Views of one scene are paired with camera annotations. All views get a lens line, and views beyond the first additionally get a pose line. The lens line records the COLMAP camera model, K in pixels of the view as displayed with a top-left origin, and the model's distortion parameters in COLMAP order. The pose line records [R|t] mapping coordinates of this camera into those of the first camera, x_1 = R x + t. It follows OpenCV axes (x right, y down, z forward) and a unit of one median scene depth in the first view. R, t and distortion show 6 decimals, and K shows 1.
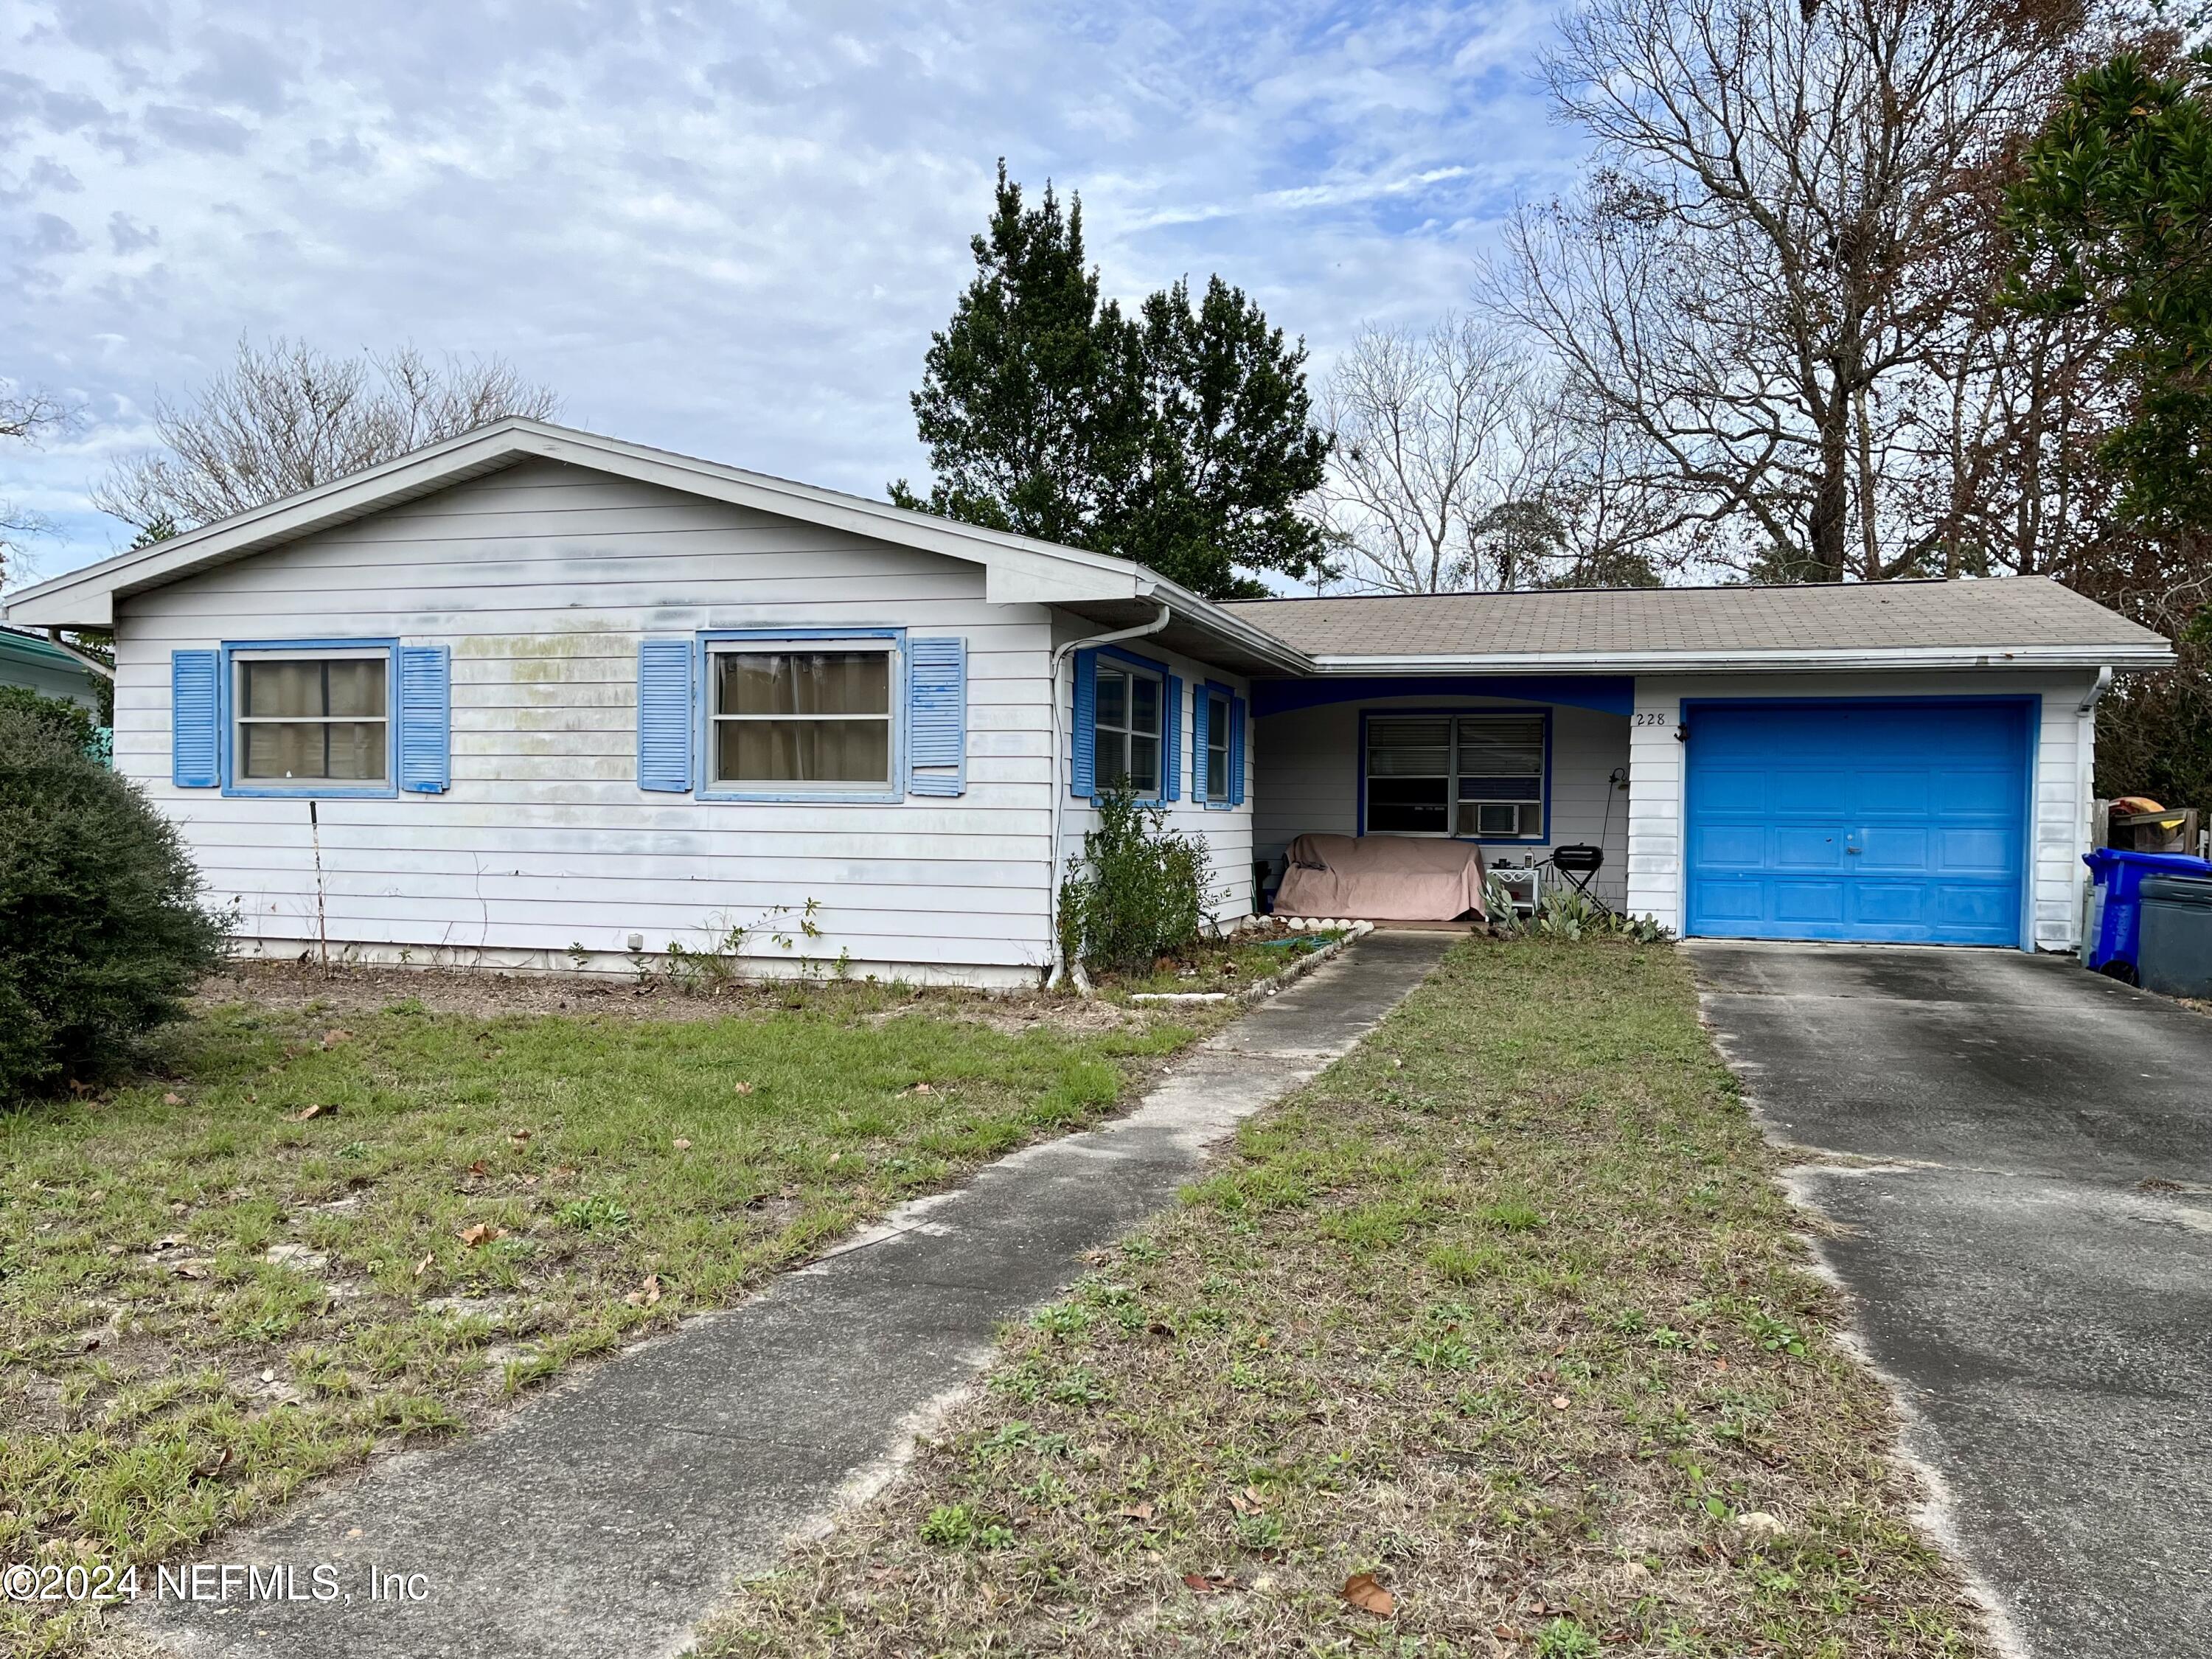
lens RADIAL K [[1666.3, 0, 1104.4], [0, 1666.3, 831.2], [0, 0, 1]] dist [0.036458, -0.000301]
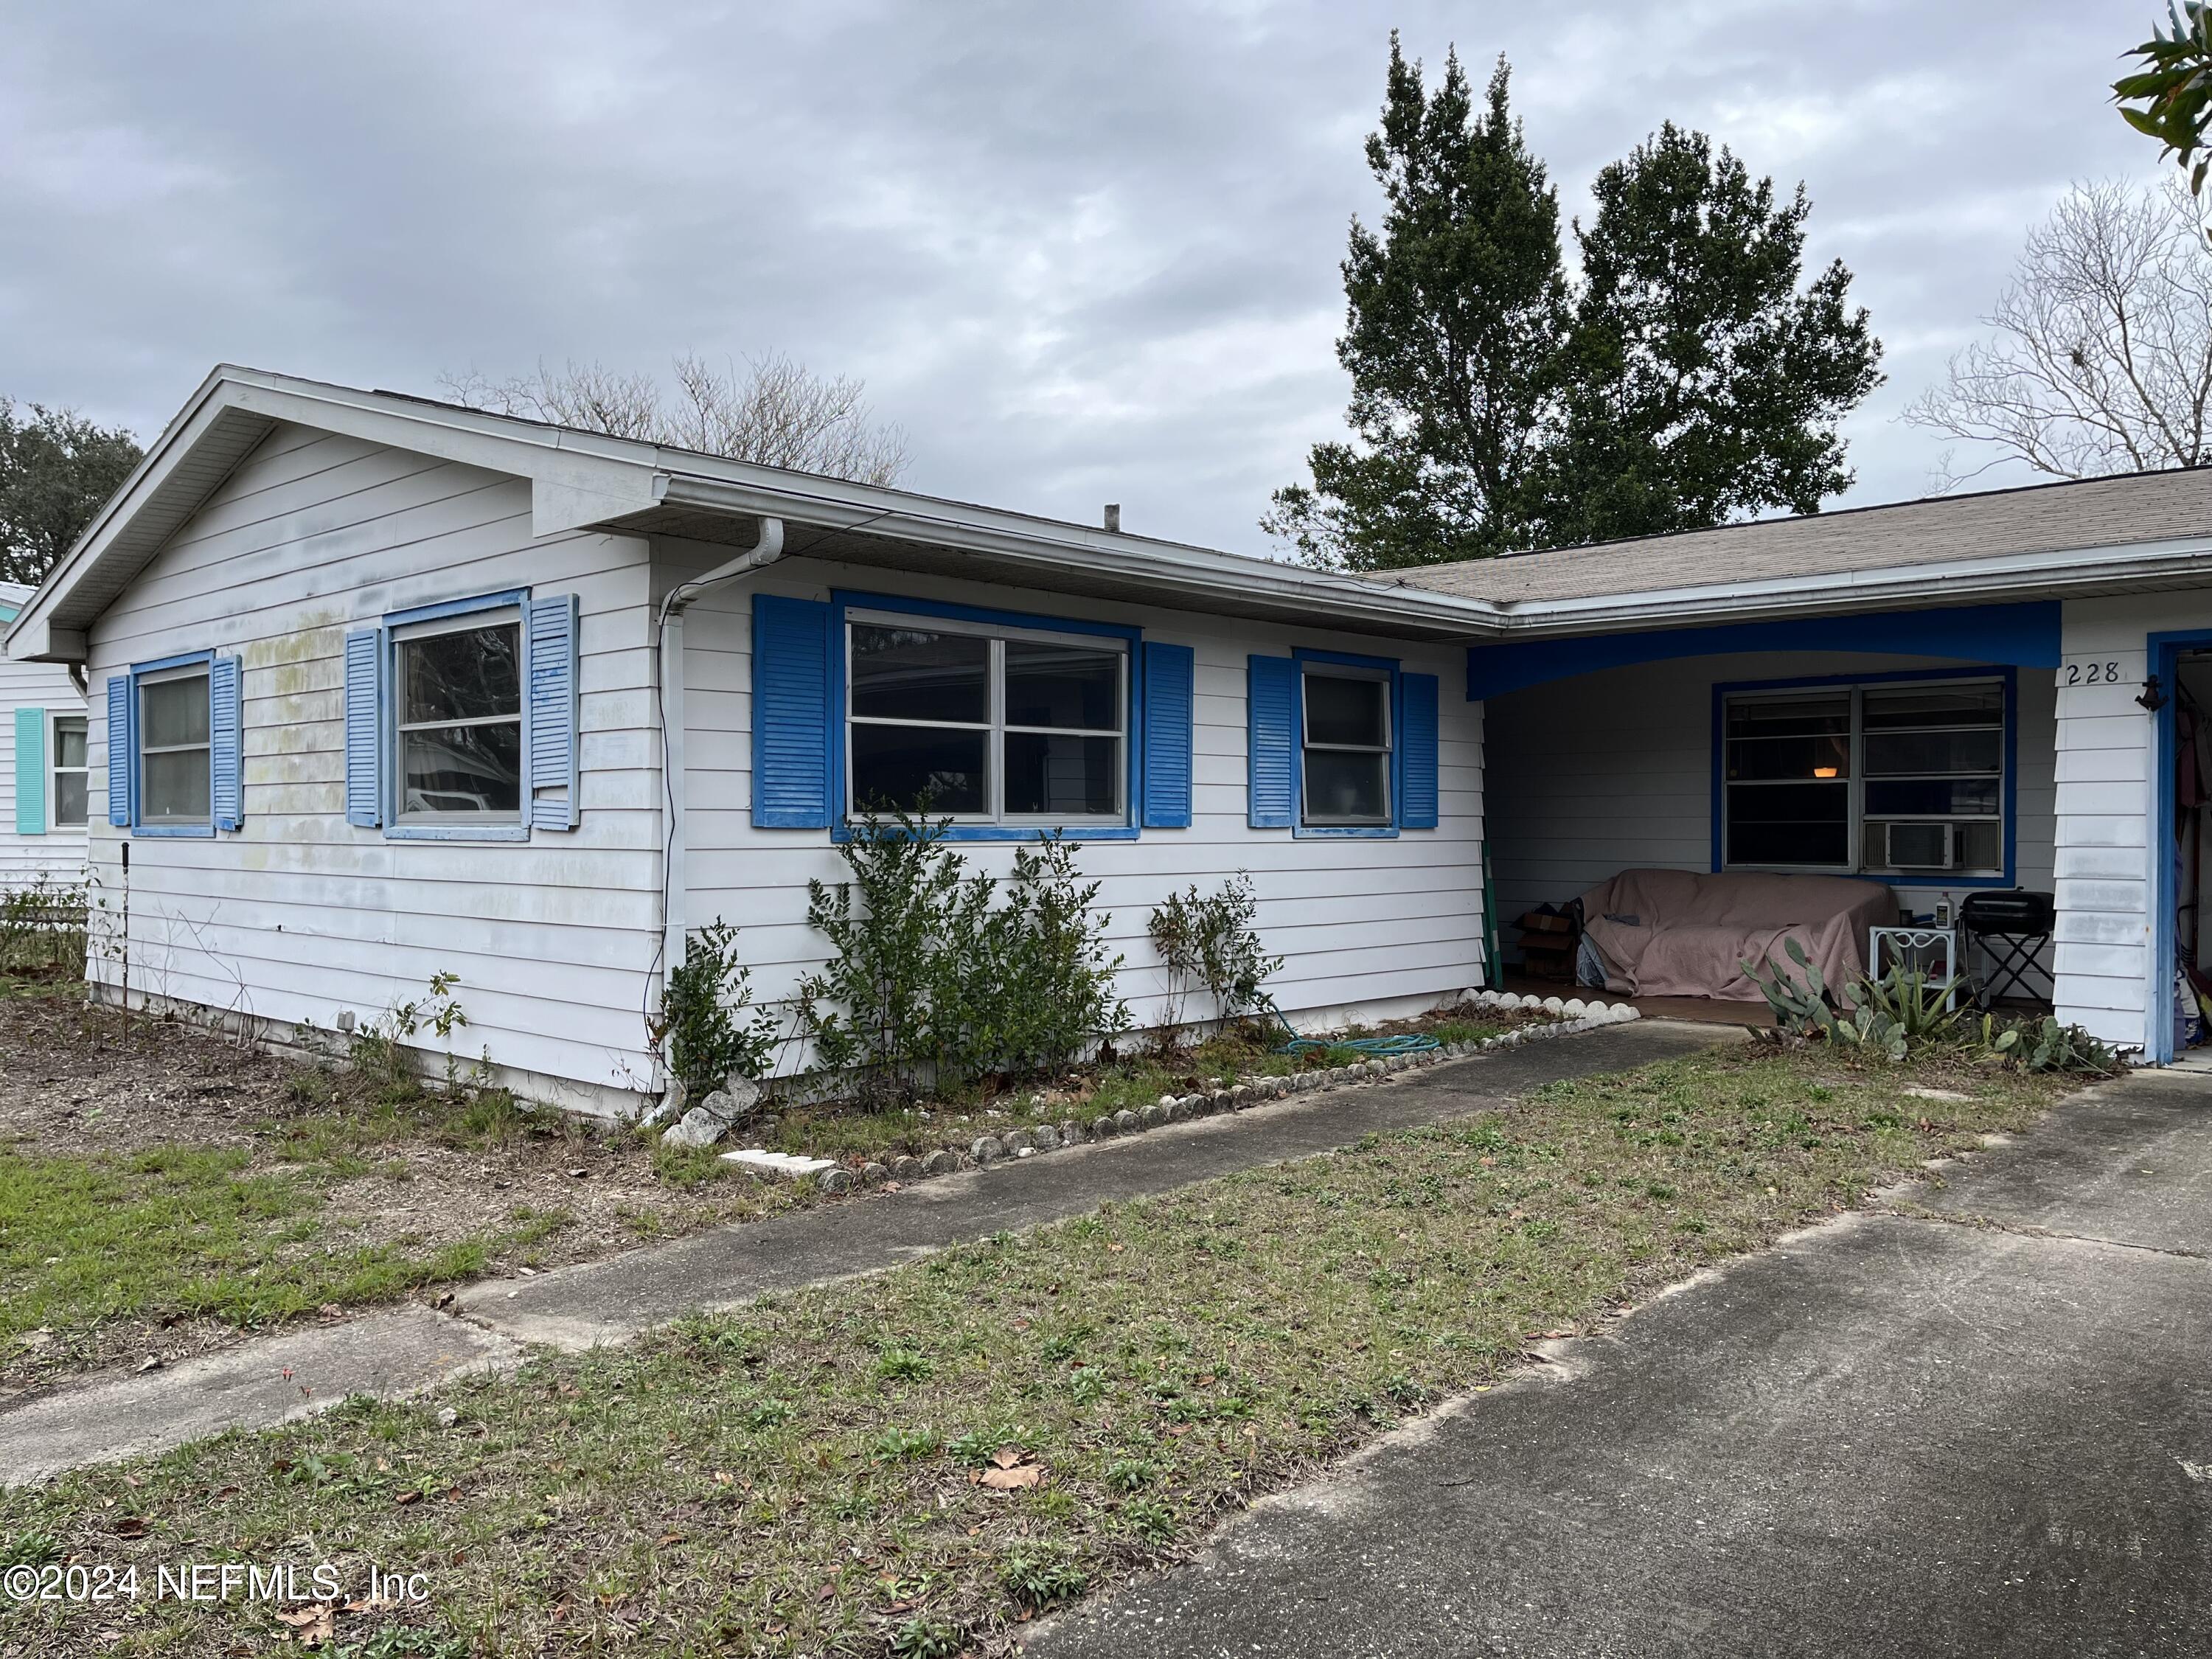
lens RADIAL K [[1668.2, 0, 1100.3], [0, 1668.2, 819.7], [0, 0, 1]] dist [0.086823, -0.119731]
pose [[0.896909, -0.012458, -0.442041, 0.279013], [0.005179, 0.999830, -0.017670, -0.008628], [0.442186, 0.013559, 0.896821, 0.335756]]
